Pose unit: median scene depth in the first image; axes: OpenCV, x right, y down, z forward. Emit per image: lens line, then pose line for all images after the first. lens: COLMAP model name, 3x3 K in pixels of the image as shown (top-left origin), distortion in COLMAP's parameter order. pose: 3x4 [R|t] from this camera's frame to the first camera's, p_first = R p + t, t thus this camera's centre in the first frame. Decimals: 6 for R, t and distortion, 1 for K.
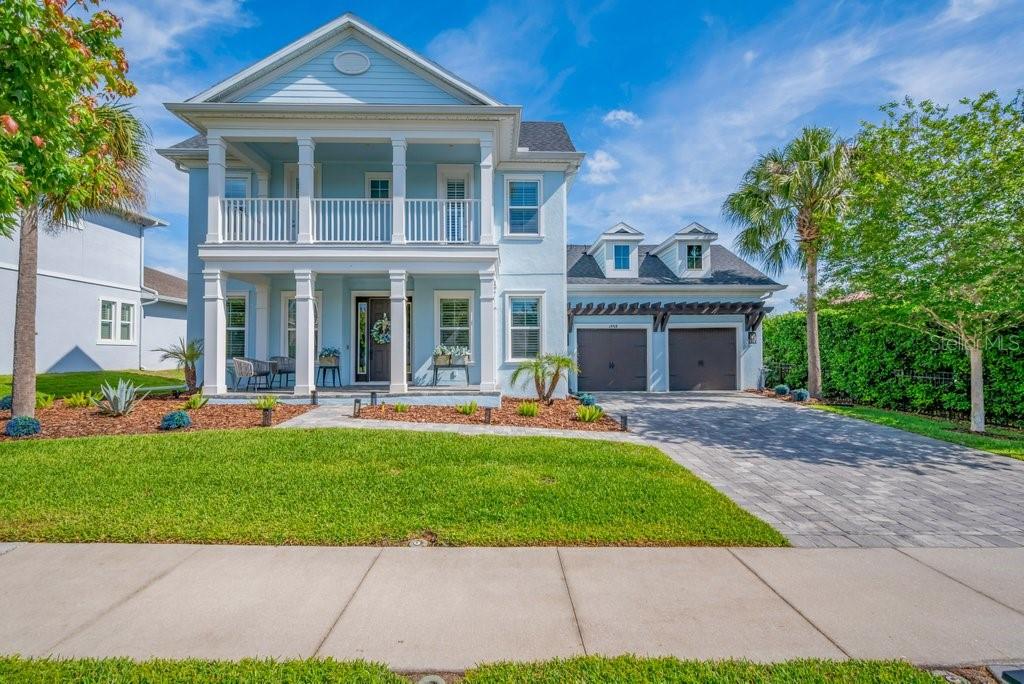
lens RADIAL K [[439.1, 0, 512.0], [0, 439.1, 342.0], [0, 0, 1]] dist [-0.000713, -0.000179]
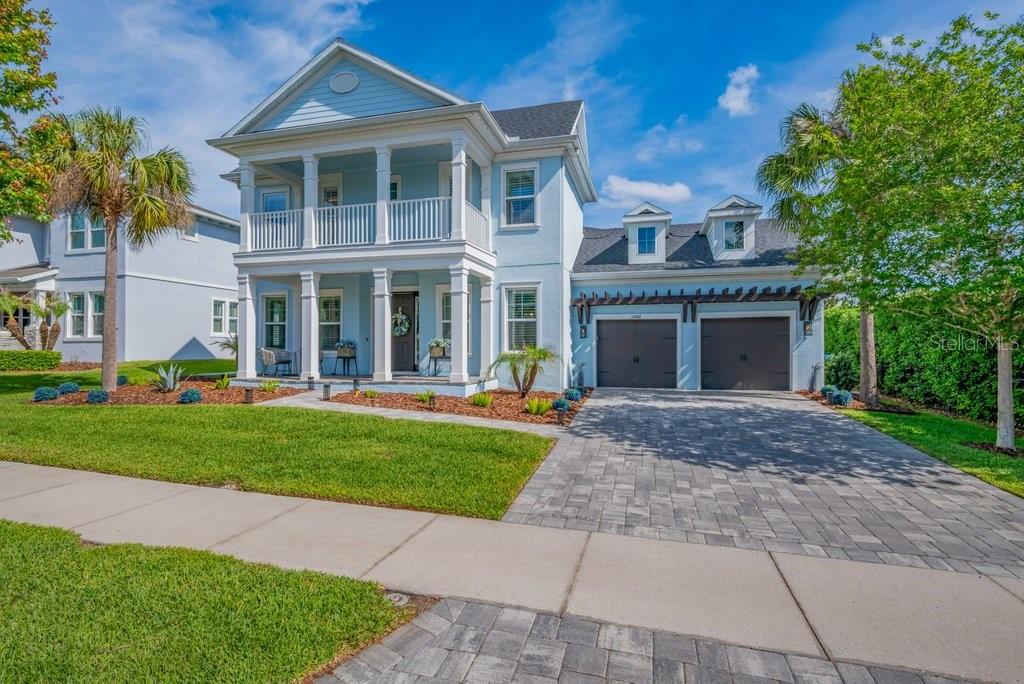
lens RADIAL K [[482.4, 0, 516.2], [0, 482.4, 341.8], [0, 0, 1]] dist [-0.001082, 0.000213]
pose [[0.959267, 0.002228, -0.282493, 0.329816], [0.002168, 0.999881, 0.015249, 0.000541], [0.282494, -0.015241, 0.959148, -0.044435]]
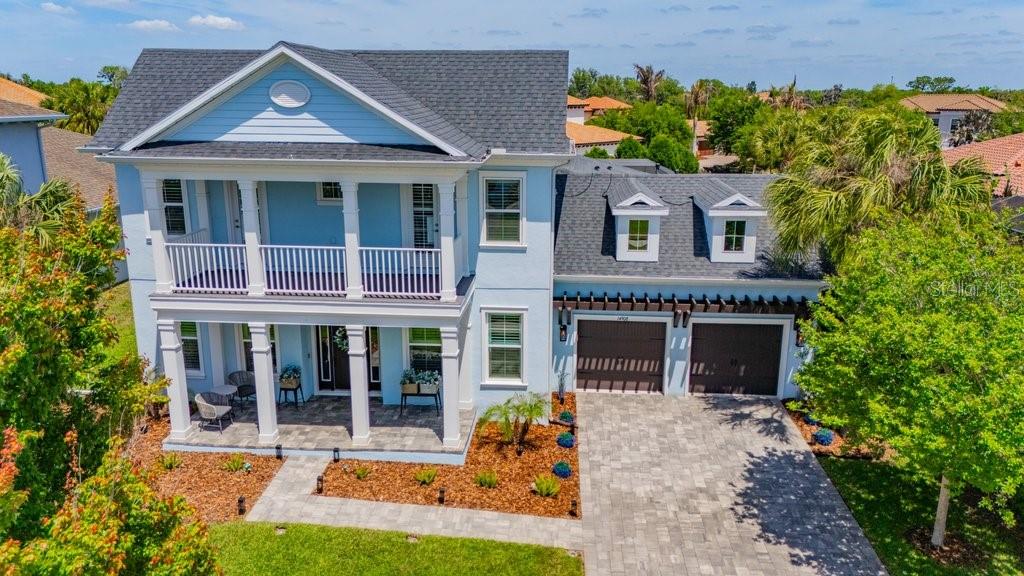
lens RADIAL K [[736.2, 0, 508.2], [0, 736.2, 287.2], [0, 0, 1]] dist [0.057846, 0.000435]
pose [[0.994839, 0.031269, -0.096524, 0.179774], [-0.003685, 0.961834, 0.273609, -0.557479], [0.101396, -0.271841, 0.956986, -0.380311]]
